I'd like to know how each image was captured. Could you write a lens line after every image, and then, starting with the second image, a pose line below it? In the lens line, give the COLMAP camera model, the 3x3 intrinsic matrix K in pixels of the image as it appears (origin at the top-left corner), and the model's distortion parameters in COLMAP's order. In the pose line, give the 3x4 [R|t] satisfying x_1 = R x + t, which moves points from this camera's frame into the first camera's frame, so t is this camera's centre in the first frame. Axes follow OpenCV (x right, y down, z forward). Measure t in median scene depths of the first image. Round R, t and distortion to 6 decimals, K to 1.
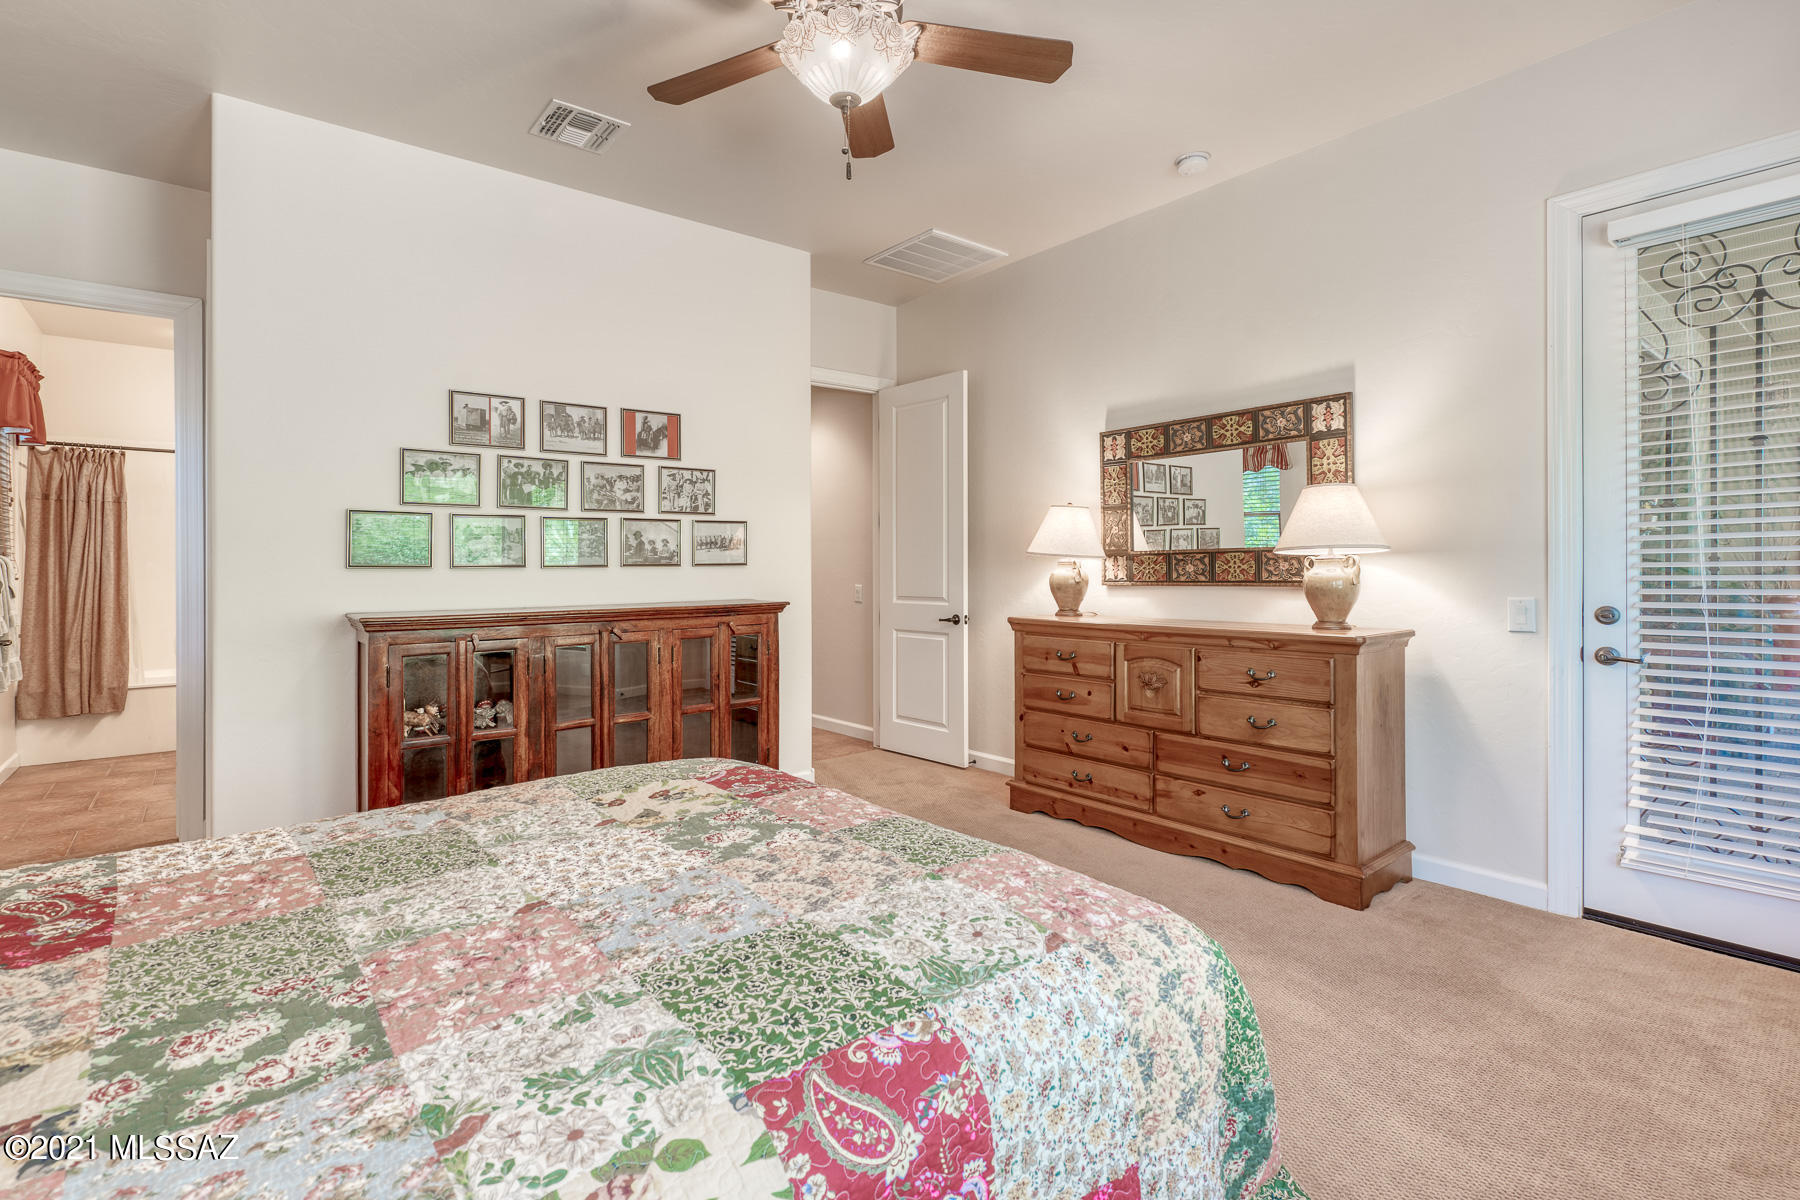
lens RADIAL K [[824.5, 0, 902.9], [0, 824.5, 572.8], [0, 0, 1]] dist [-0.002498, -0.000266]
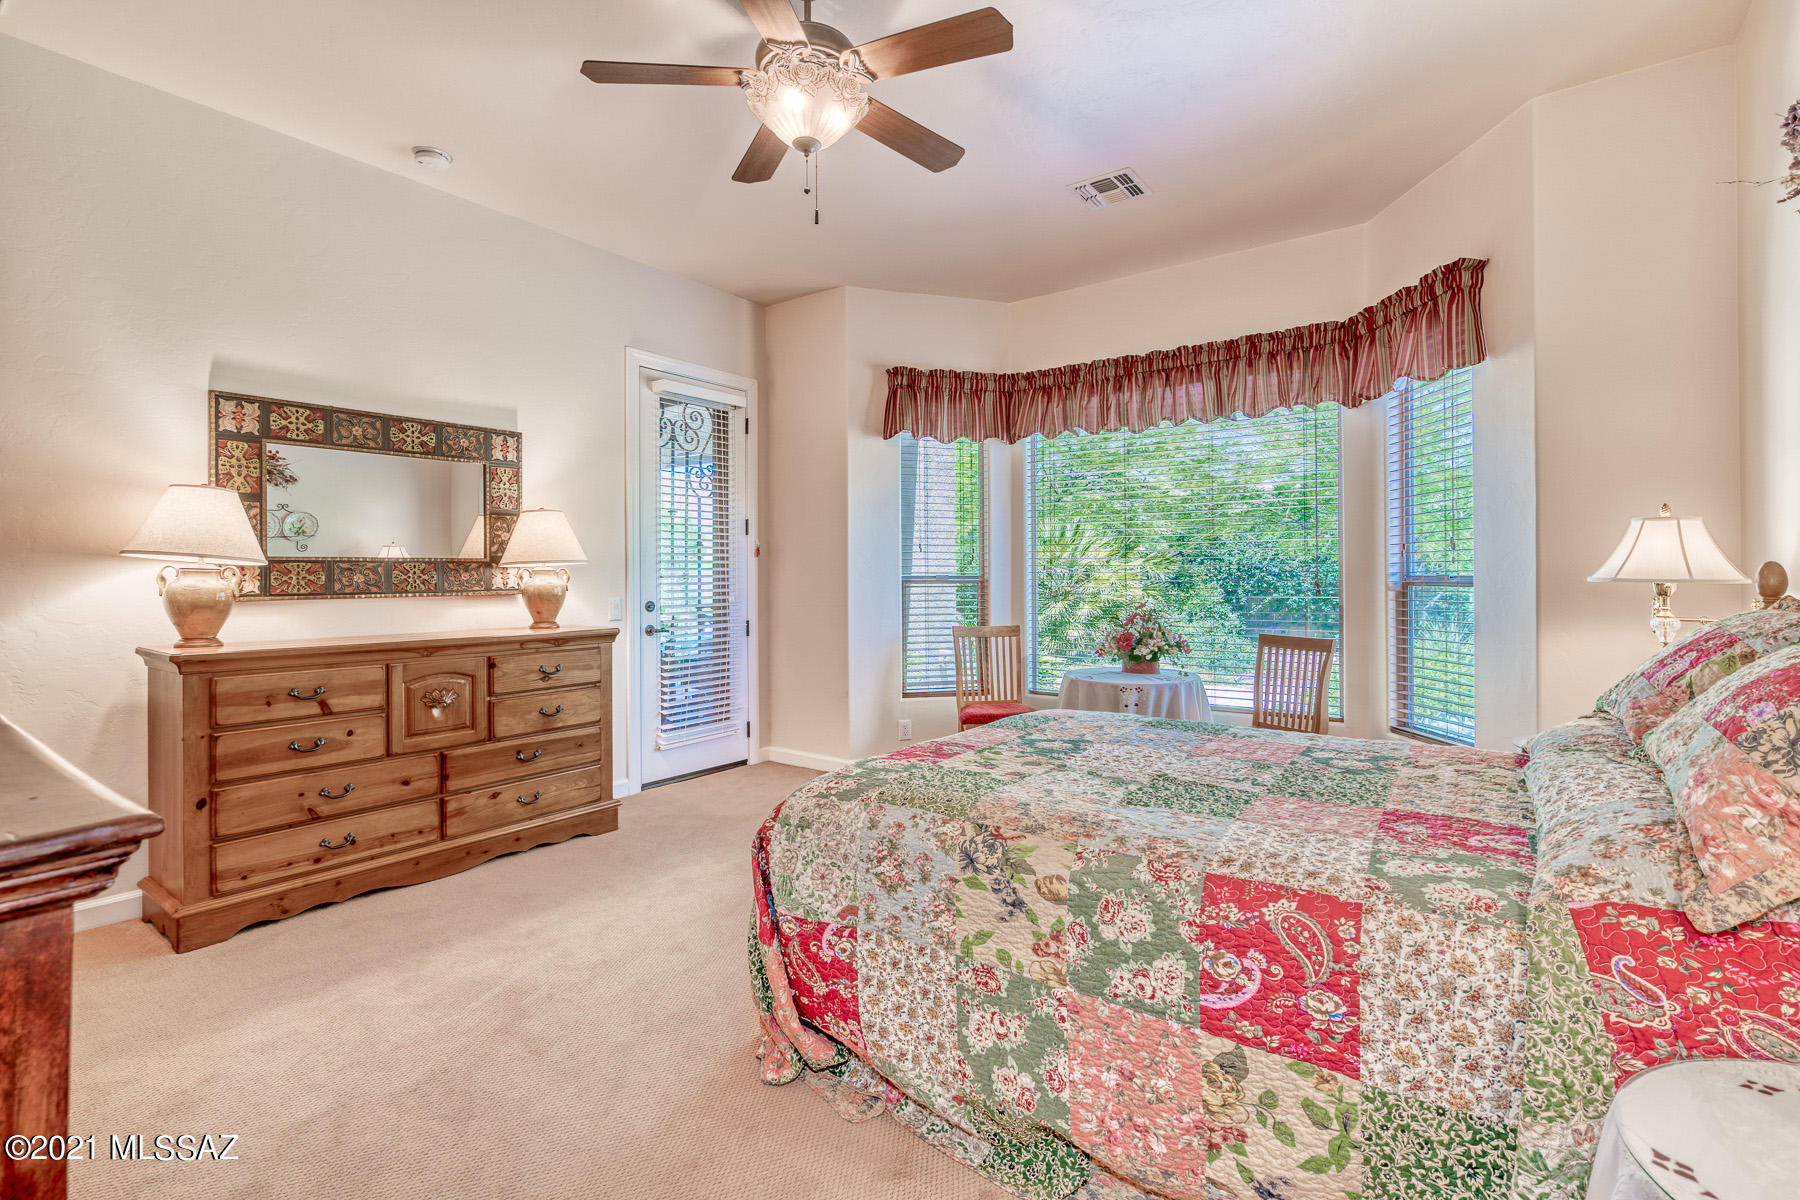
lens RADIAL K [[824.5, 0, 902.9], [0, 824.5, 572.8], [0, 0, 1]] dist [-0.002498, -0.000266]
pose [[-0.227887, 0.005788, 0.973670, -0.706120], [0.003451, 0.999981, -0.005136, -0.005107], [-0.973681, 0.002189, -0.227903, 0.676751]]
